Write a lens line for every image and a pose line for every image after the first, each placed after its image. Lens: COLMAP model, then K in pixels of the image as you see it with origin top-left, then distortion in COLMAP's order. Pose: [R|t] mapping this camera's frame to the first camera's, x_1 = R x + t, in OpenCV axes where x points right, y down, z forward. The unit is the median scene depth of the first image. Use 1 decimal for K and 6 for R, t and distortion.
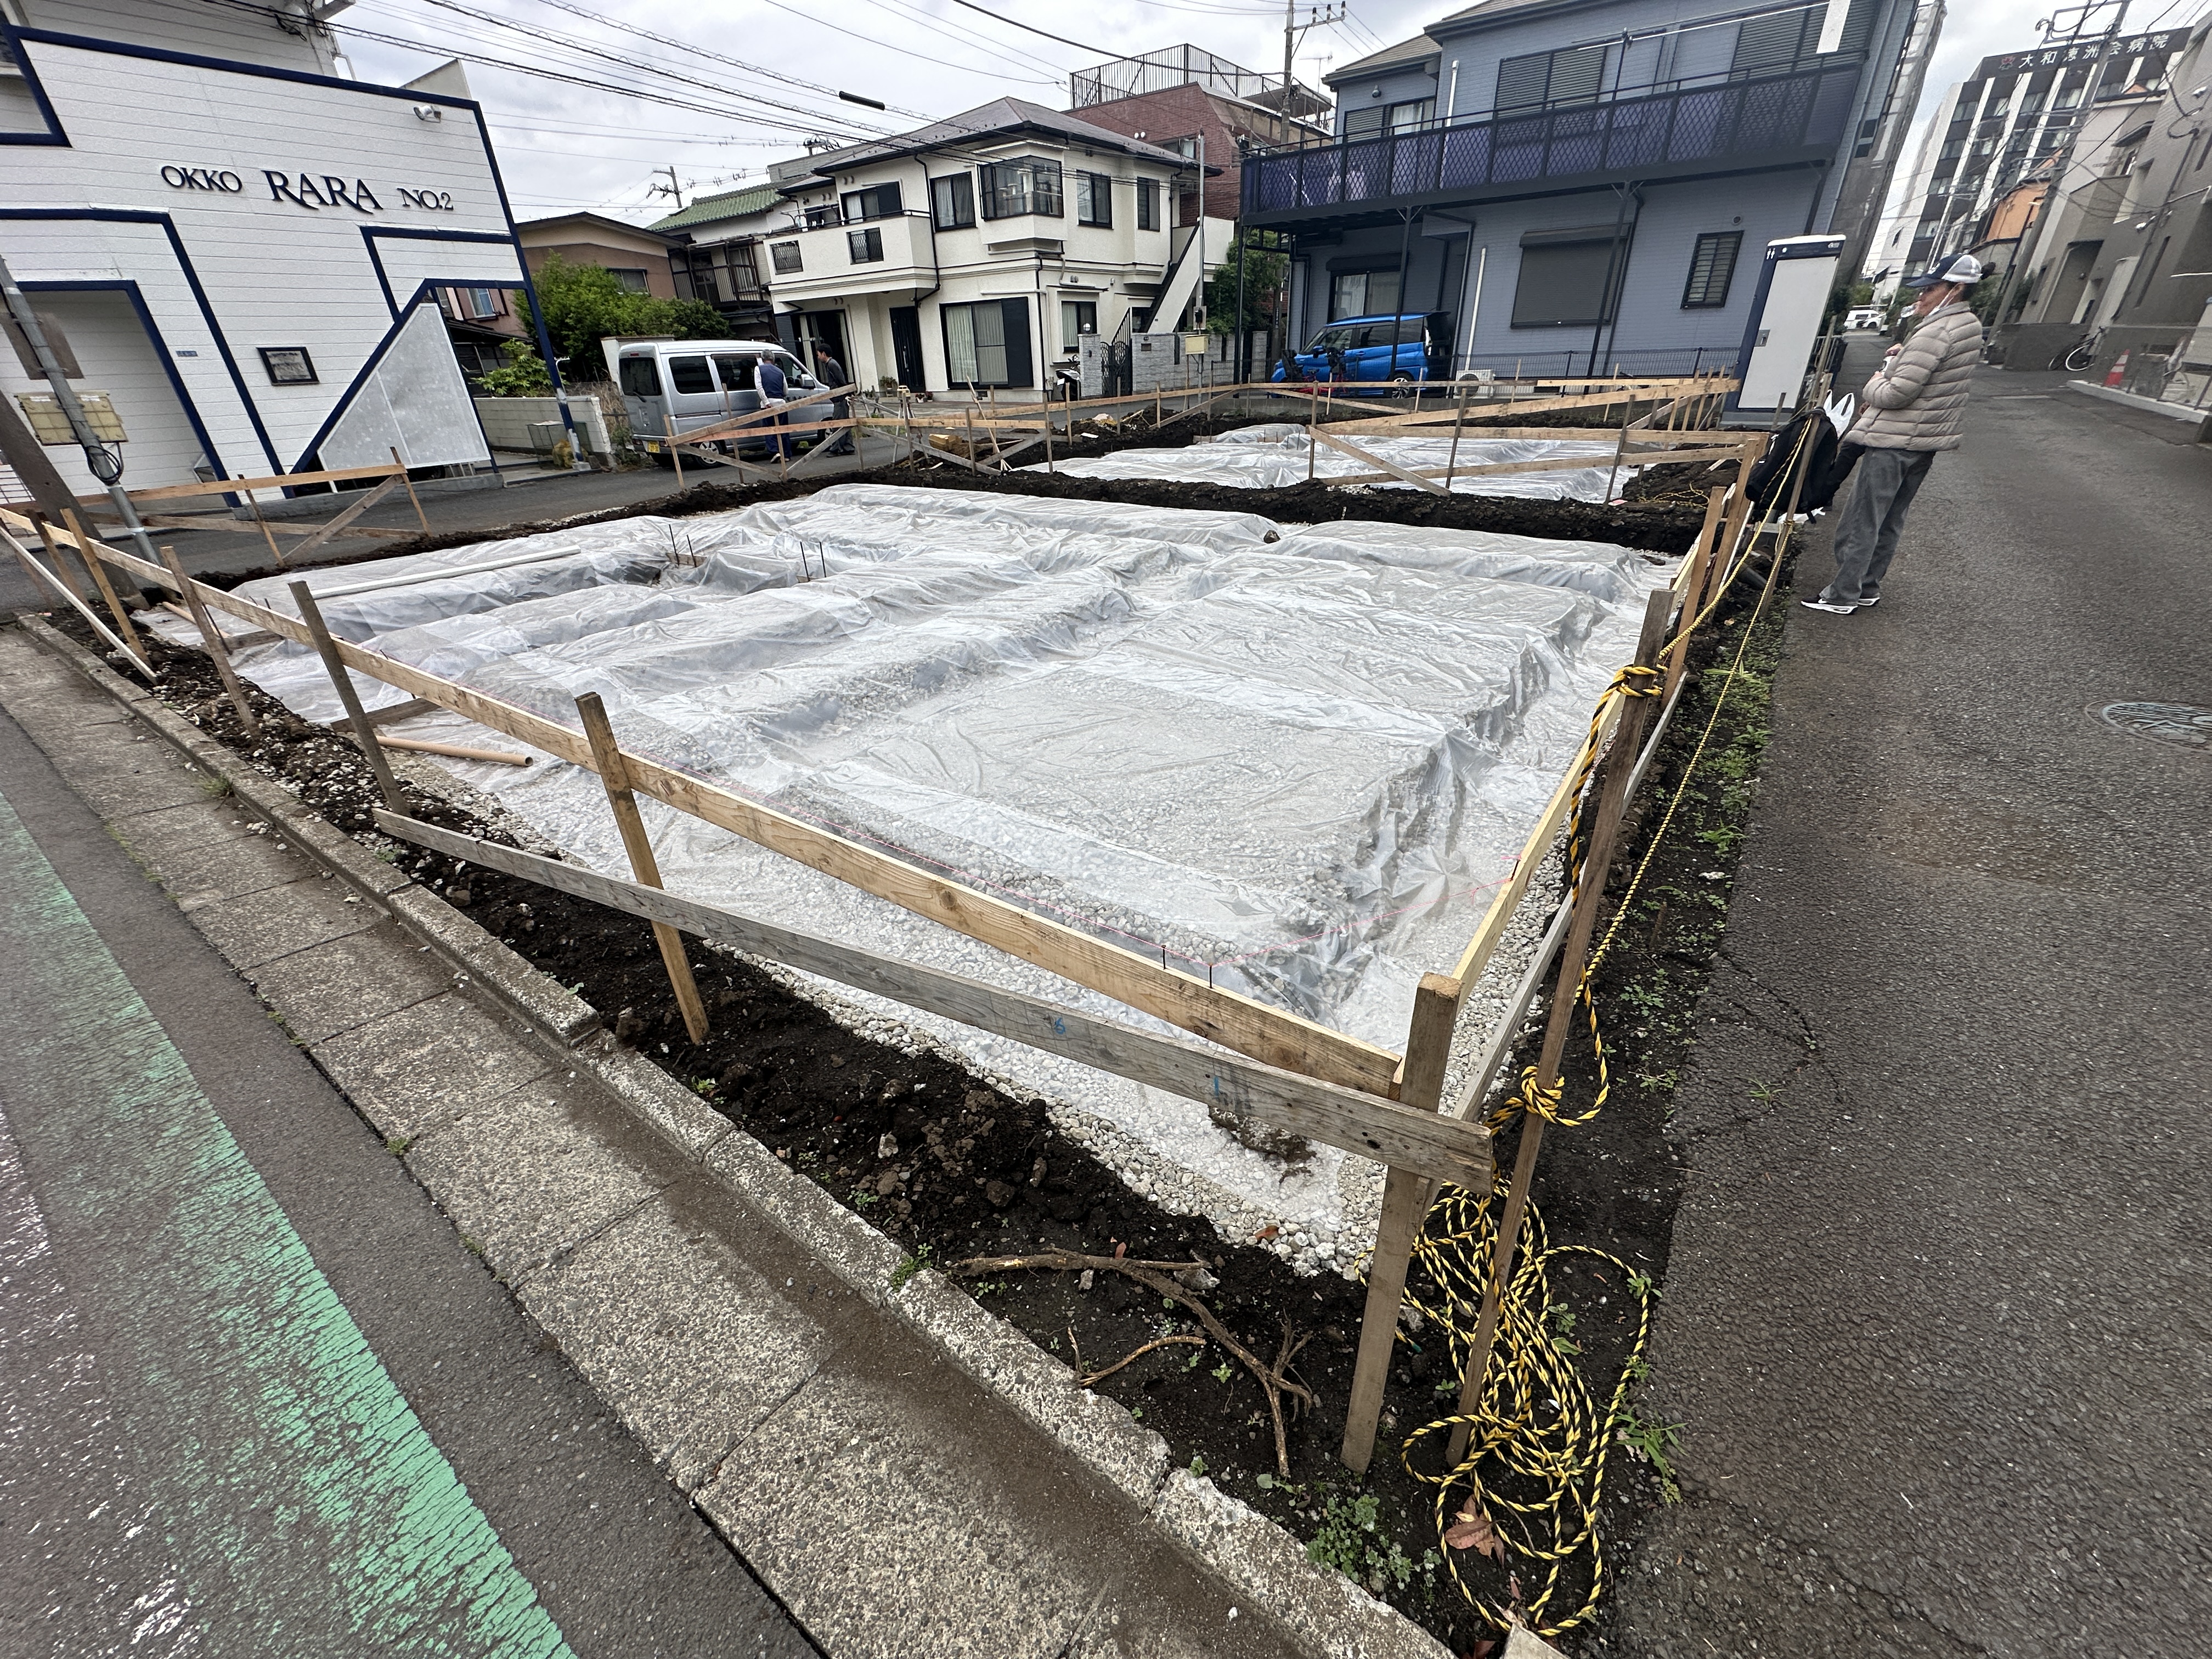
lens RADIAL K [[886.5, 0, 1104.3], [0, 886.5, 829.1], [0, 0, 1]] dist [0.003377, -0.000179]
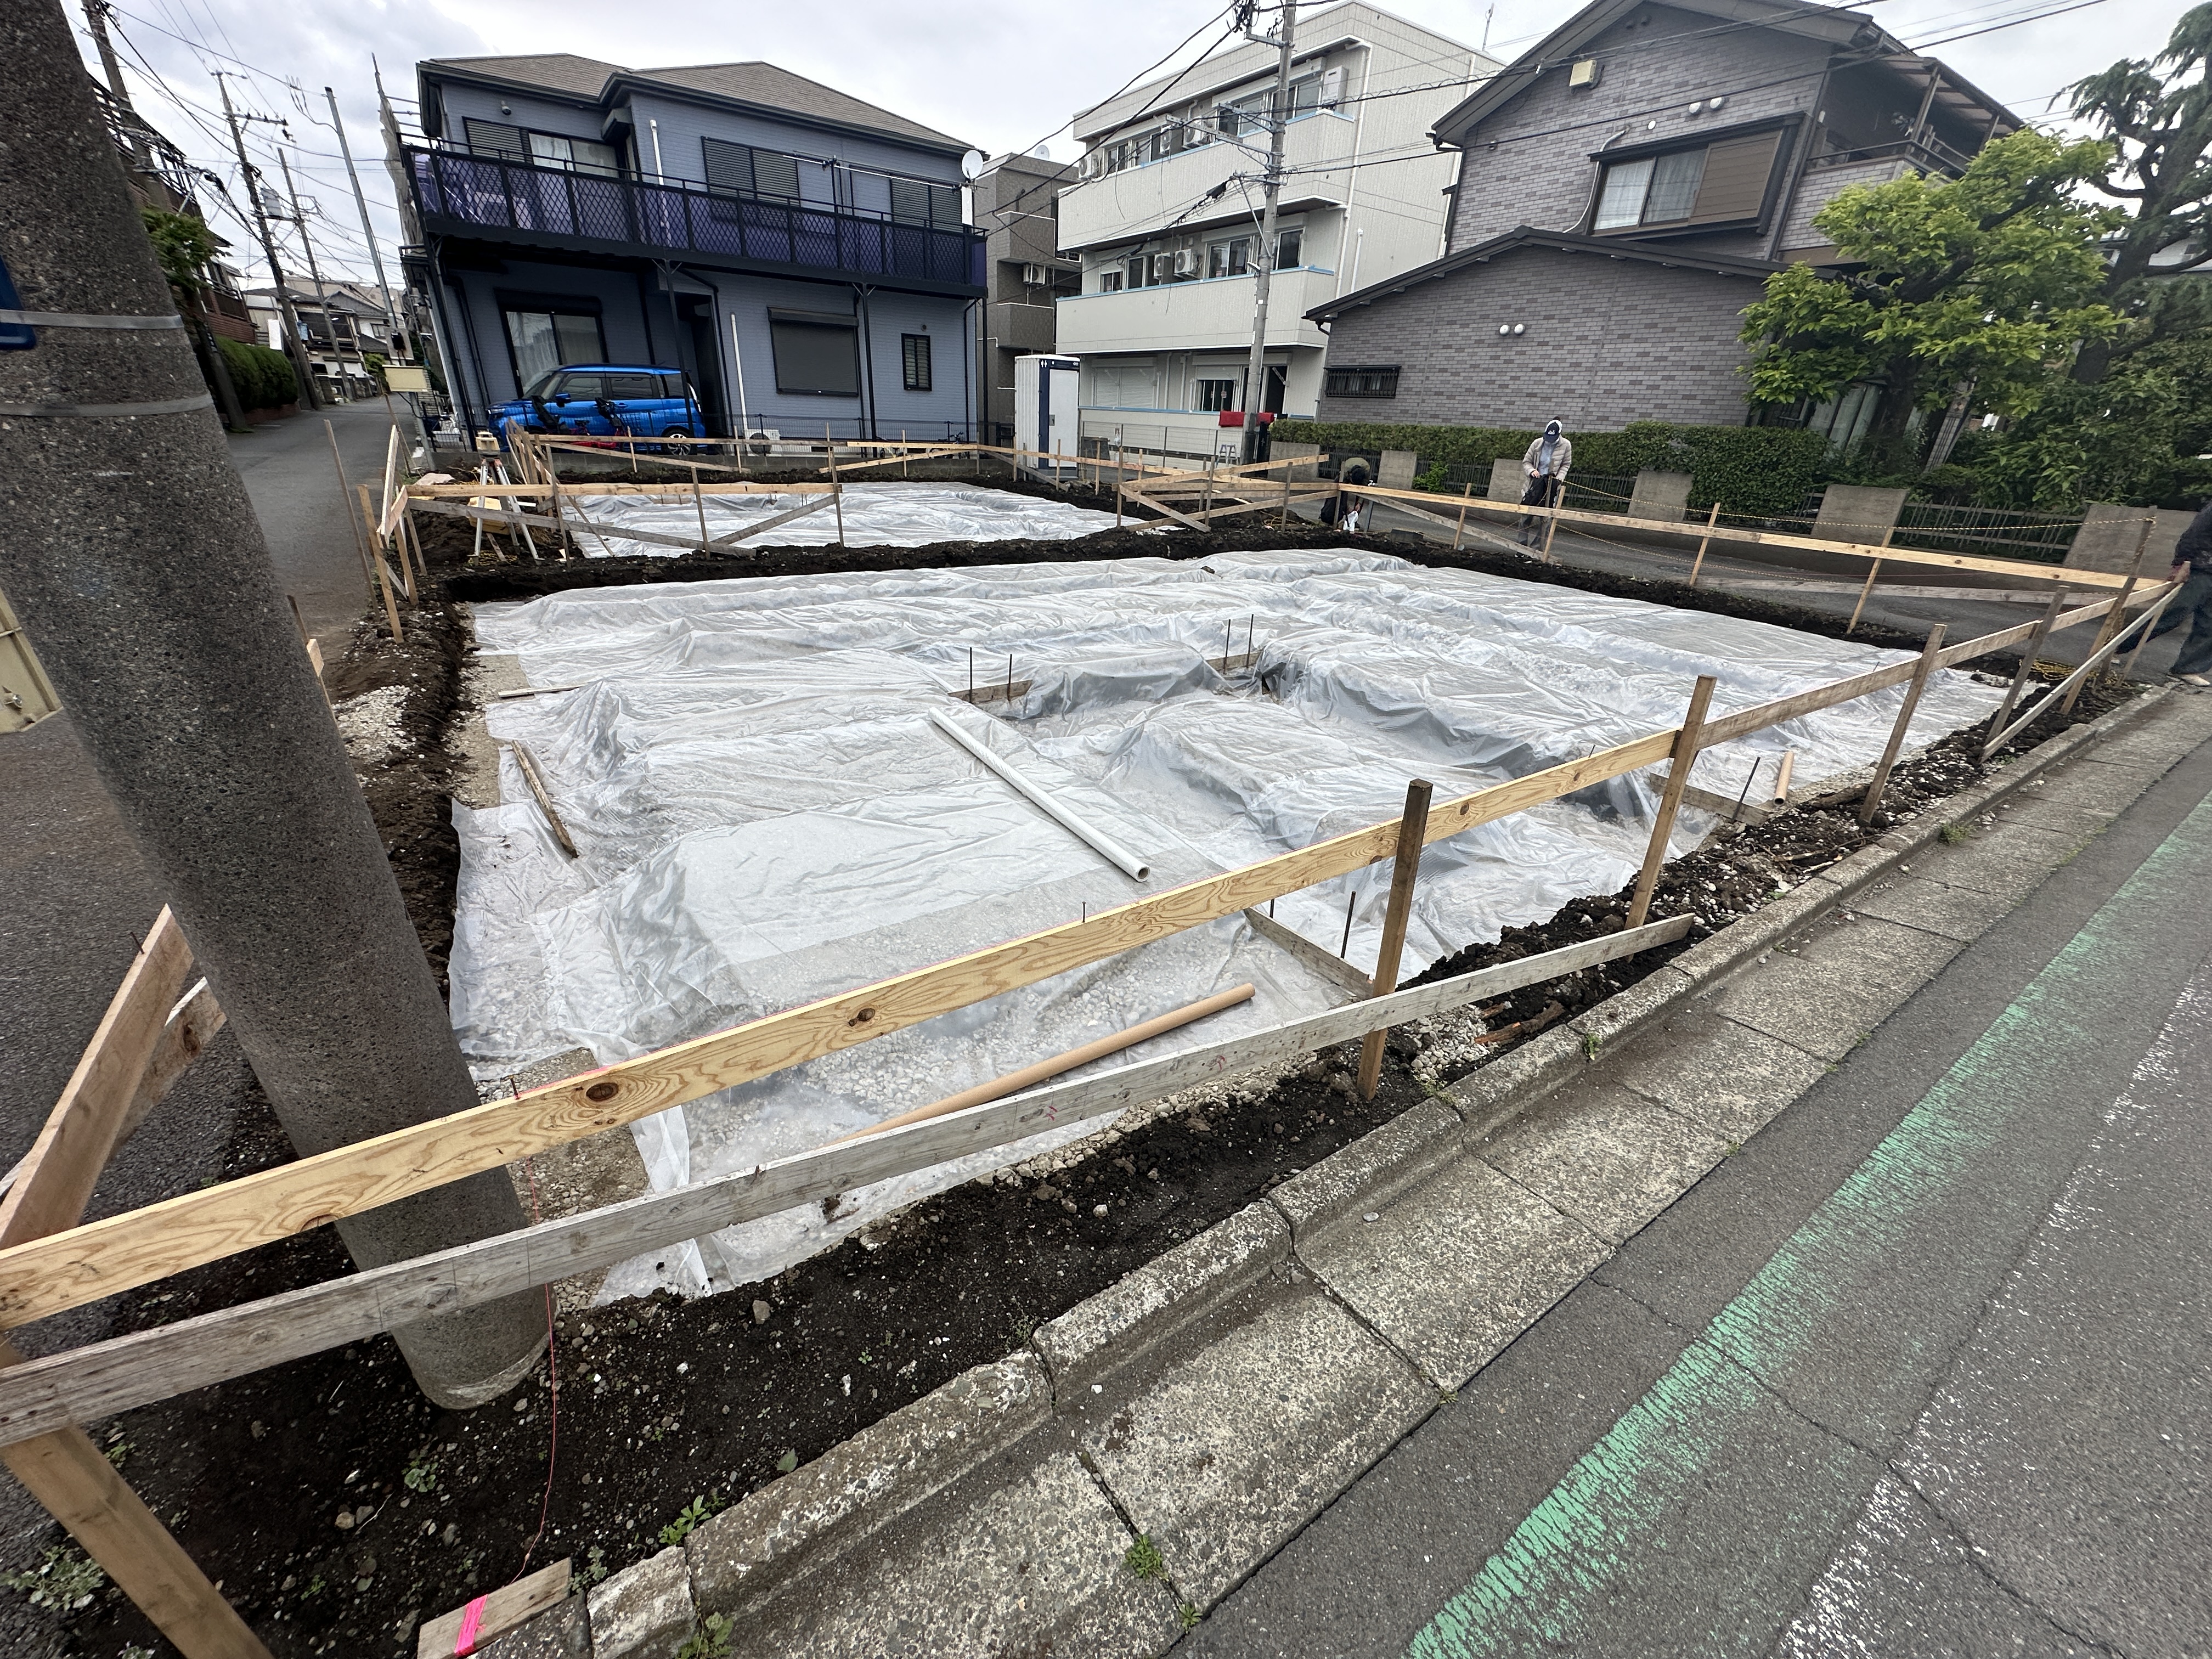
lens RADIAL K [[886.5, 0, 1106.9], [0, 886.5, 831.3], [0, 0, 1]] dist [0.003377, -0.000179]
pose [[0.349795, -0.359956, 0.864914, -0.623811], [0.397544, 0.893023, 0.210877, -0.187271], [-0.848294, 0.270078, 0.455473, 0.374698]]
